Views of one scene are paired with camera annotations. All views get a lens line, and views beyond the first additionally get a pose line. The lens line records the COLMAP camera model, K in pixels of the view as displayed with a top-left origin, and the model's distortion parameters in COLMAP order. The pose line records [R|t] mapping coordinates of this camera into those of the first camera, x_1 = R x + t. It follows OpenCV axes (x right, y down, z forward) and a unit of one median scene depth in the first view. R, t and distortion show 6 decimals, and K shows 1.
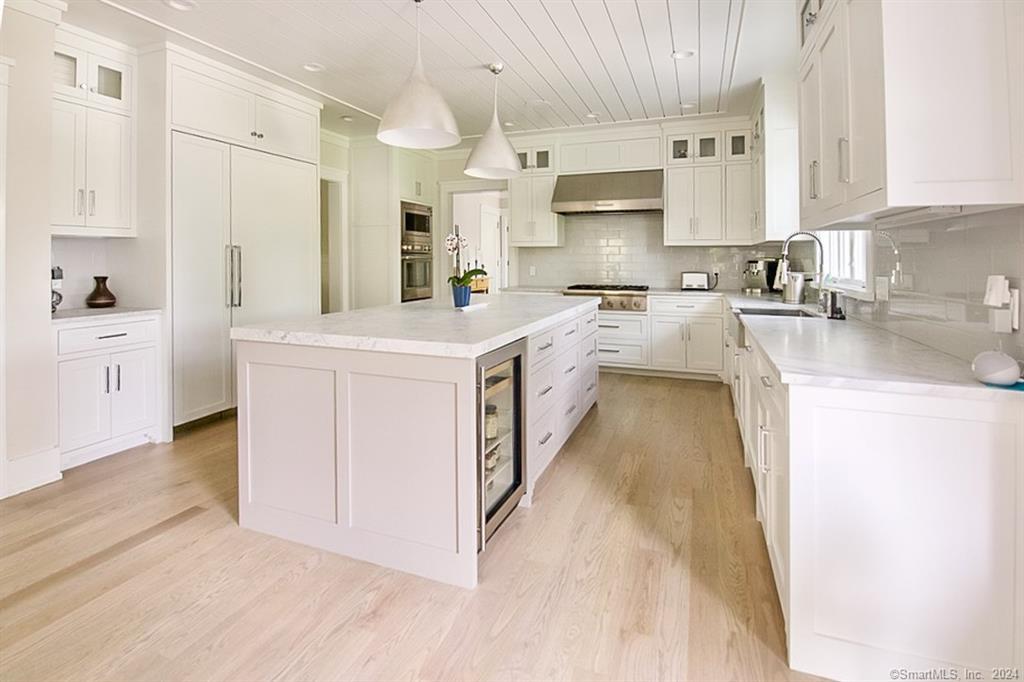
lens RADIAL K [[492.4, 0, 512.0], [0, 492.4, 341.0], [0, 0, 1]] dist [-0.001747, -0.000215]
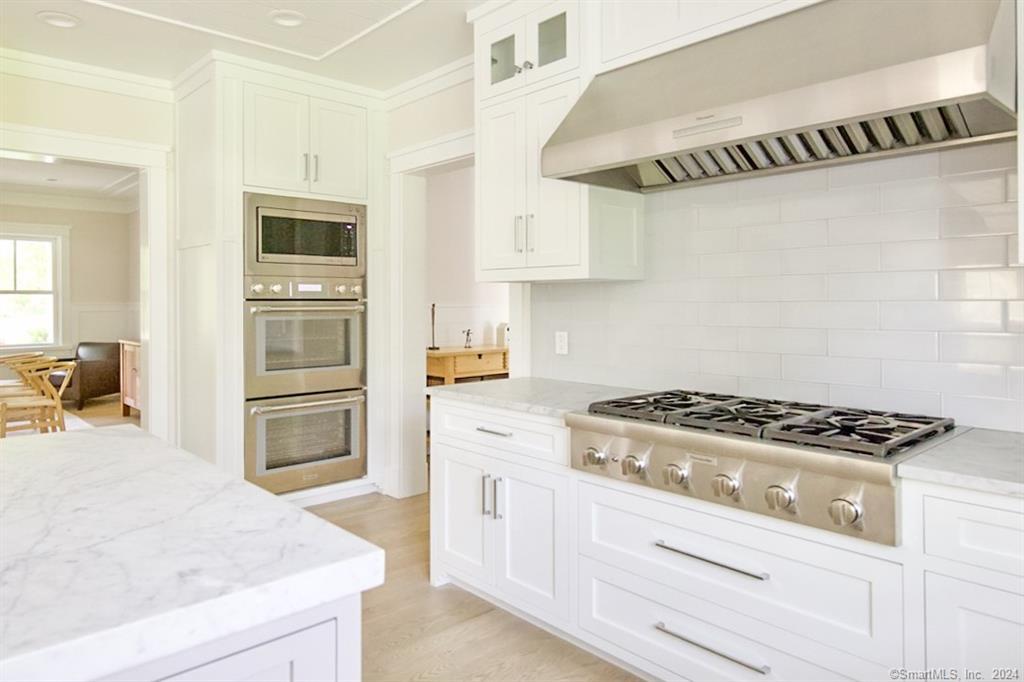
lens RADIAL K [[537.6, 0, 511.6], [0, 537.6, 309.6], [0, 0, 1]] dist [0.004788, 0.000517]
pose [[0.833414, 0.001600, -0.552648, 0.251247], [-0.088235, 0.987554, -0.130202, -0.119367], [0.545561, 0.157274, 0.823182, 0.682520]]
